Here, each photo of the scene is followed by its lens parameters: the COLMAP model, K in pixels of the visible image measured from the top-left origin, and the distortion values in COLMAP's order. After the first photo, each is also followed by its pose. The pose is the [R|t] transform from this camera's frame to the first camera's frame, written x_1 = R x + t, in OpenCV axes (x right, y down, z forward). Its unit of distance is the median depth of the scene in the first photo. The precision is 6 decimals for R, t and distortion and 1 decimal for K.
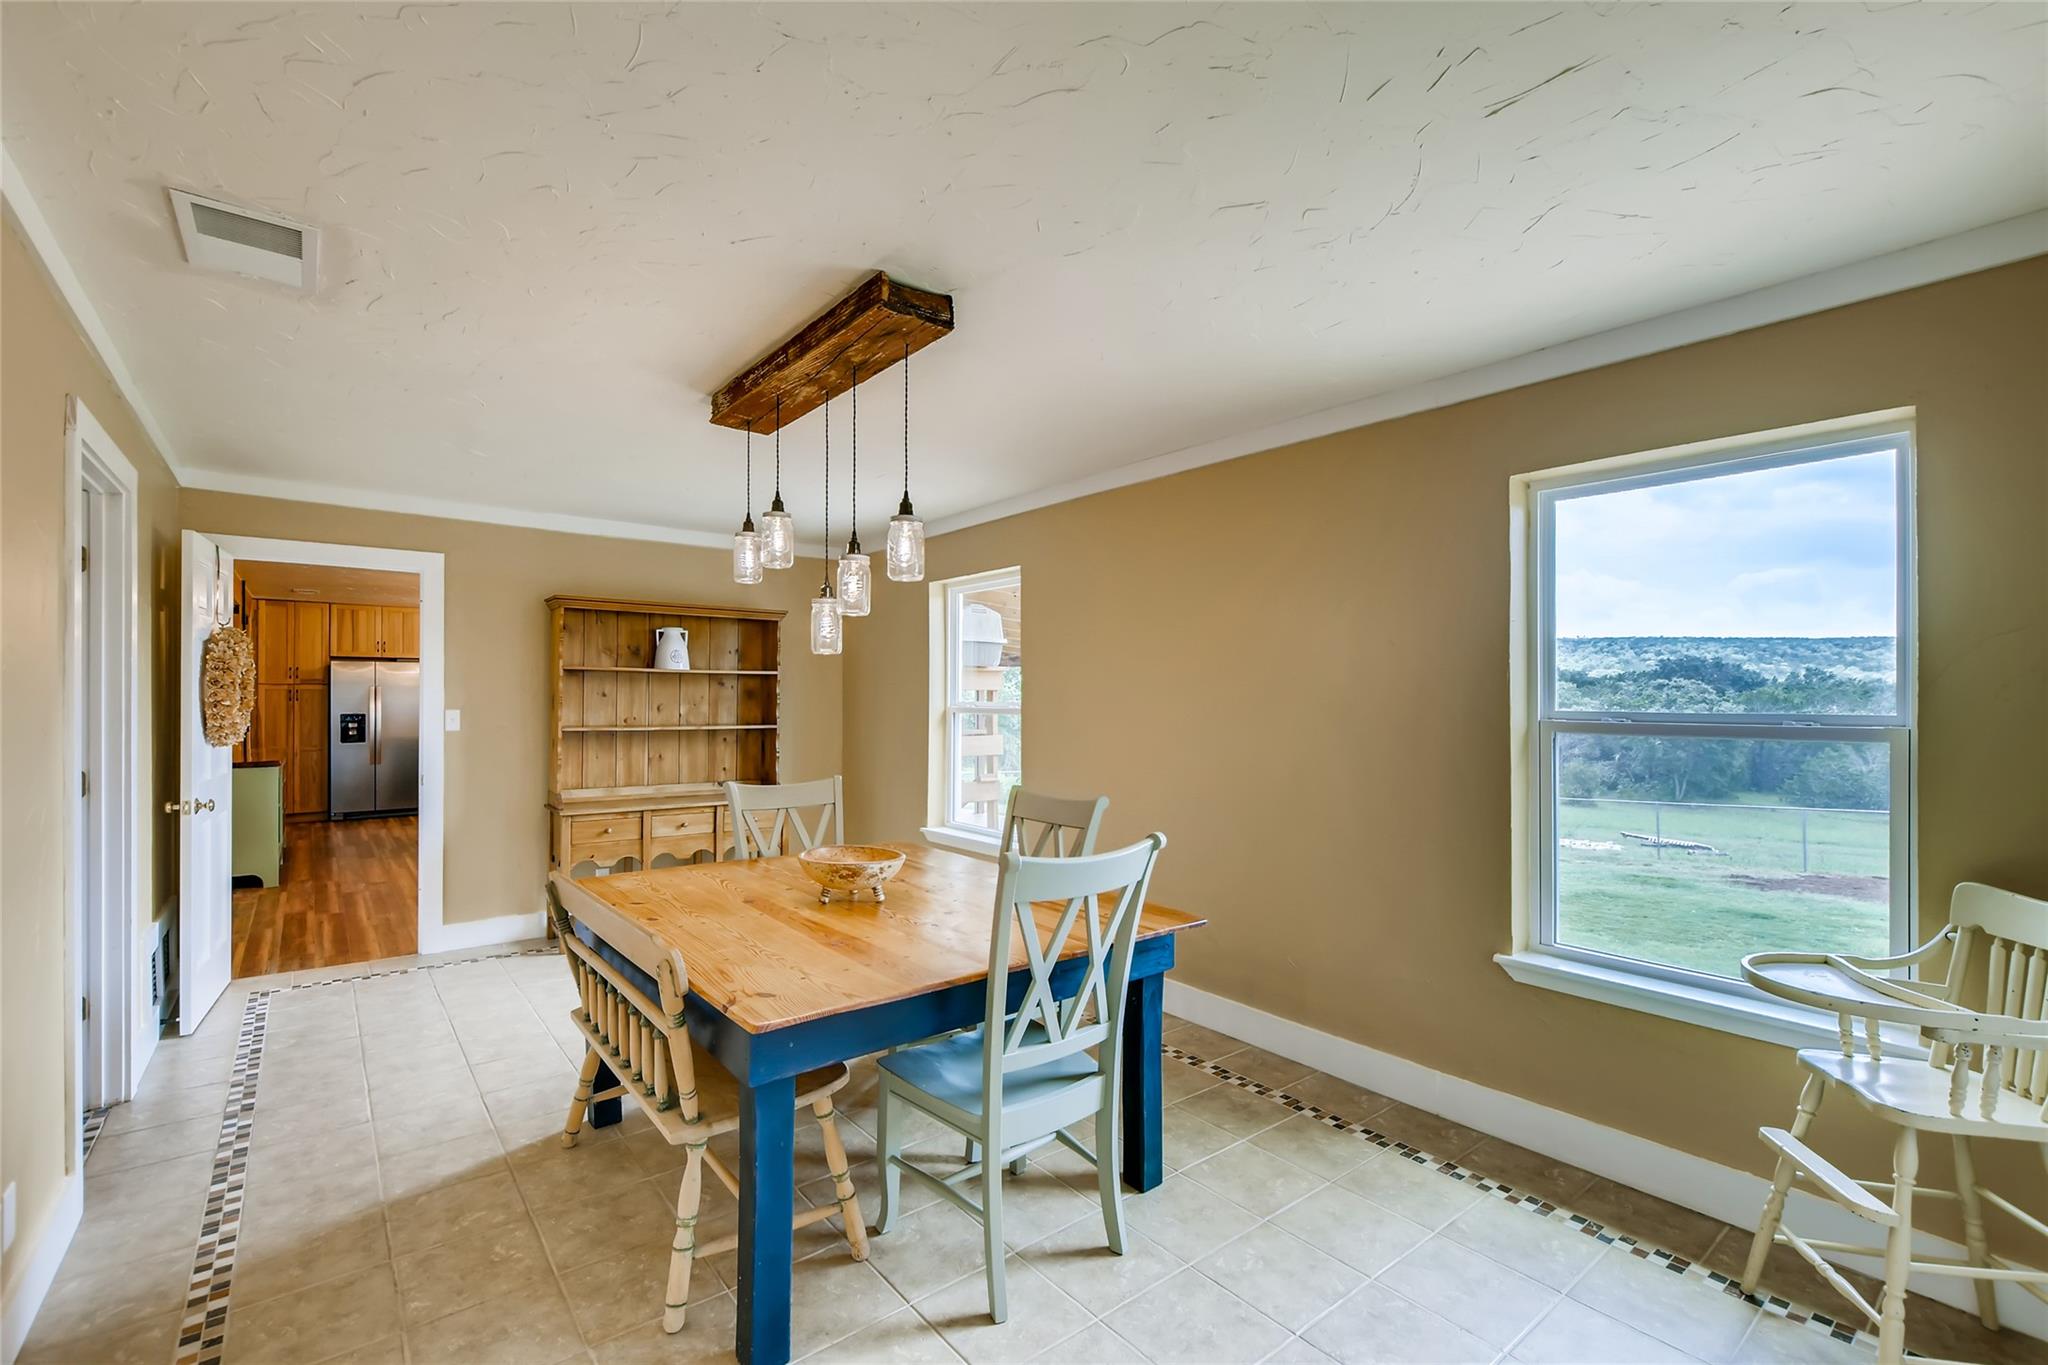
lens RADIAL K [[911.2, 0, 1018.4], [0, 911.2, 699.0], [0, 0, 1]] dist [0.008520, -0.007344]
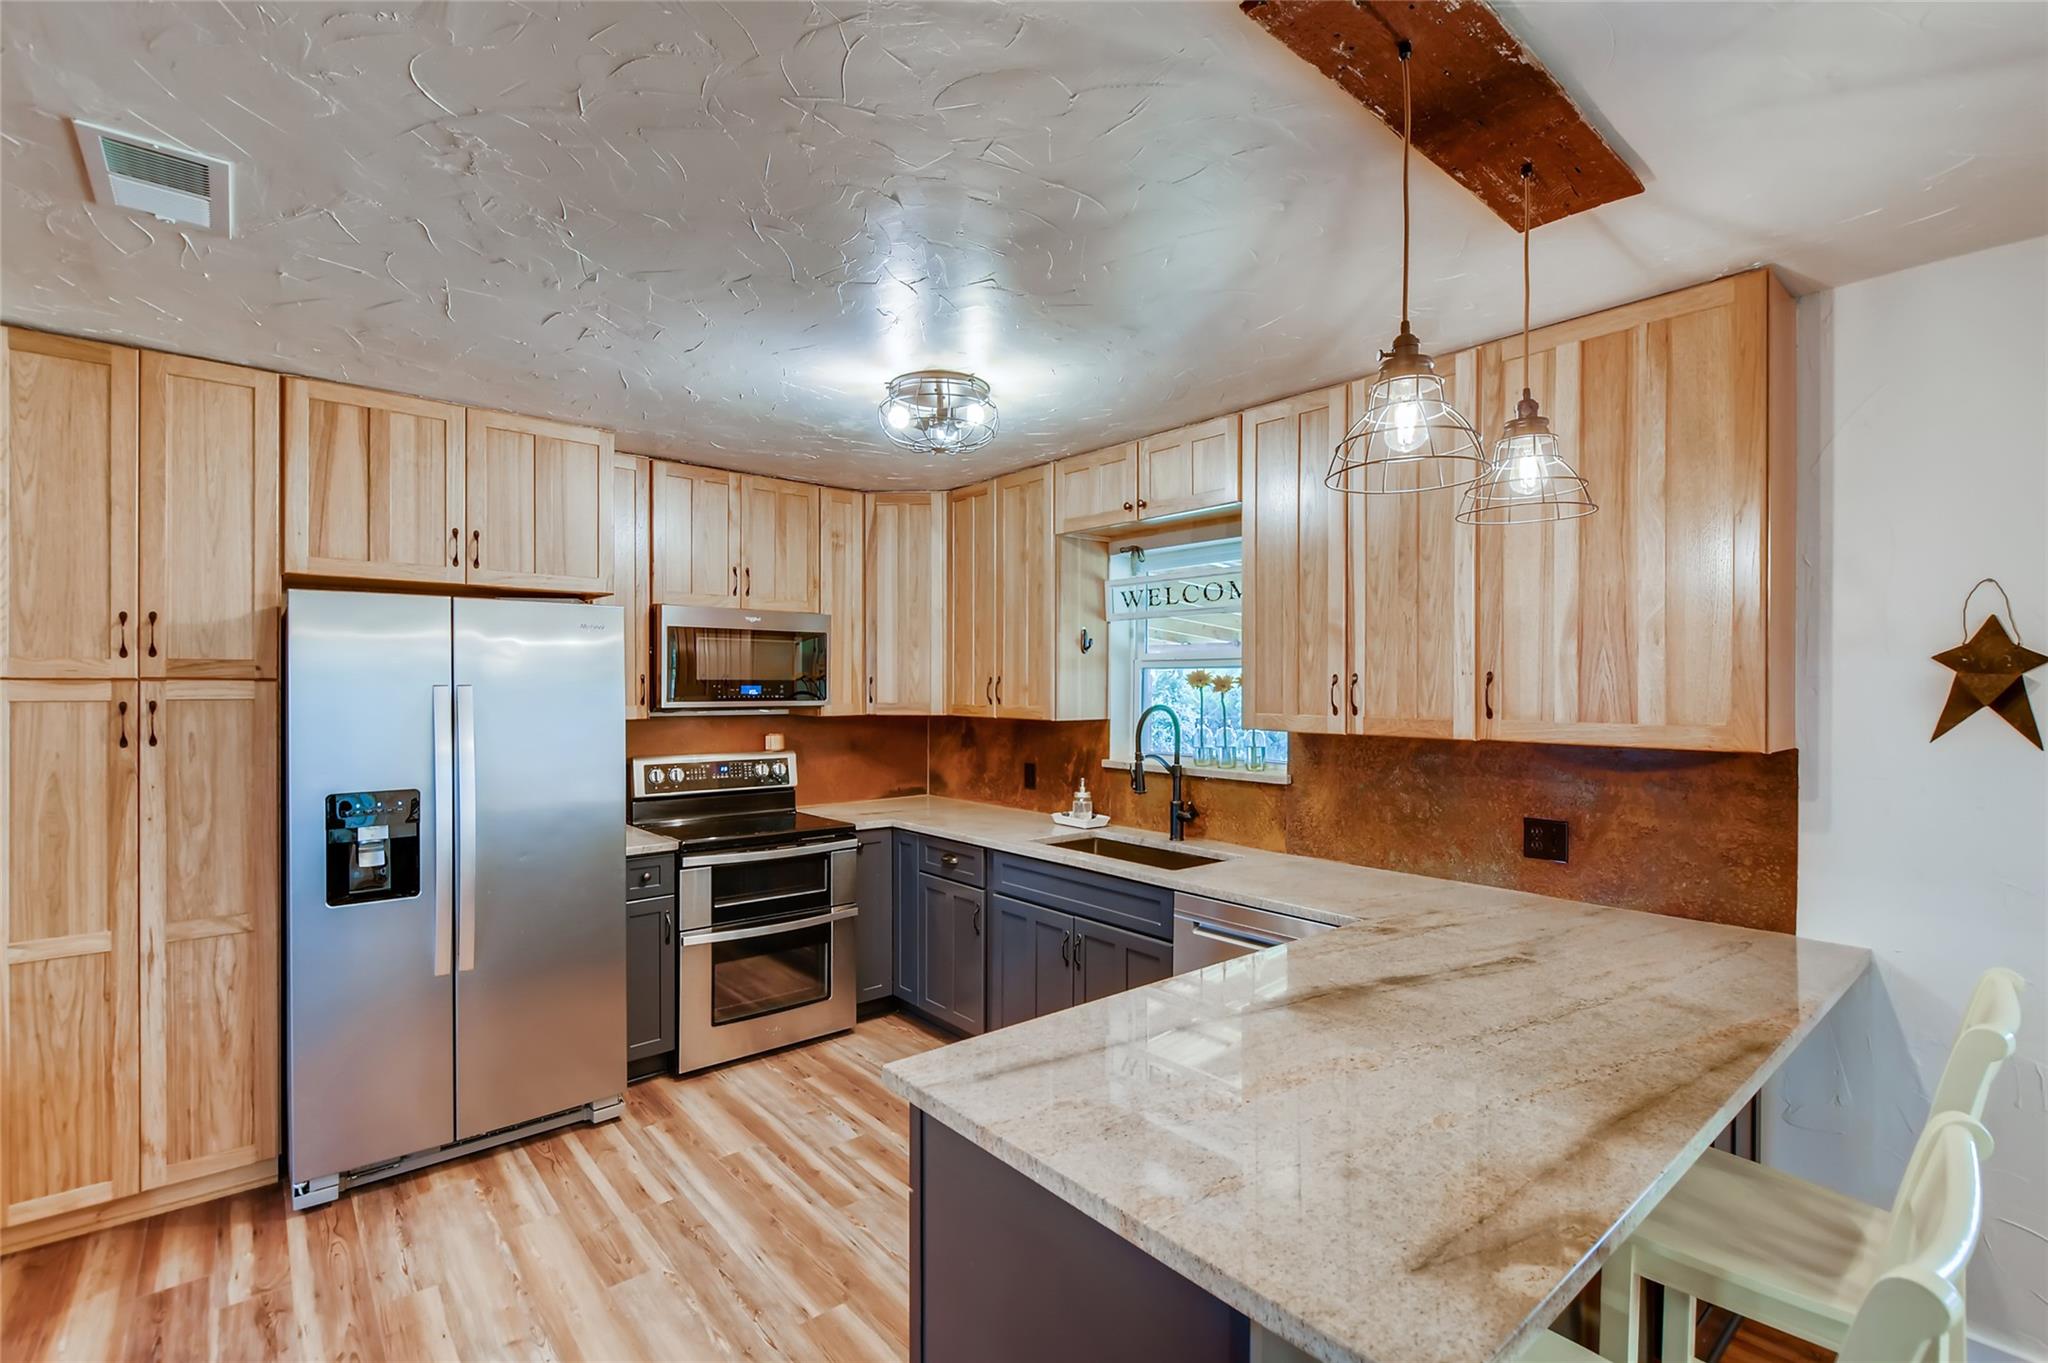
lens RADIAL K [[911.2, 0, 1018.4], [0, 911.2, 698.0], [0, 0, 1]] dist [0.008520, -0.007344]
pose [[0.998130, 0.004919, 0.060923, -0.555256], [-0.004951, 0.999988, 0.000368, -0.012411], [-0.060921, -0.000669, 0.998142, 0.720202]]
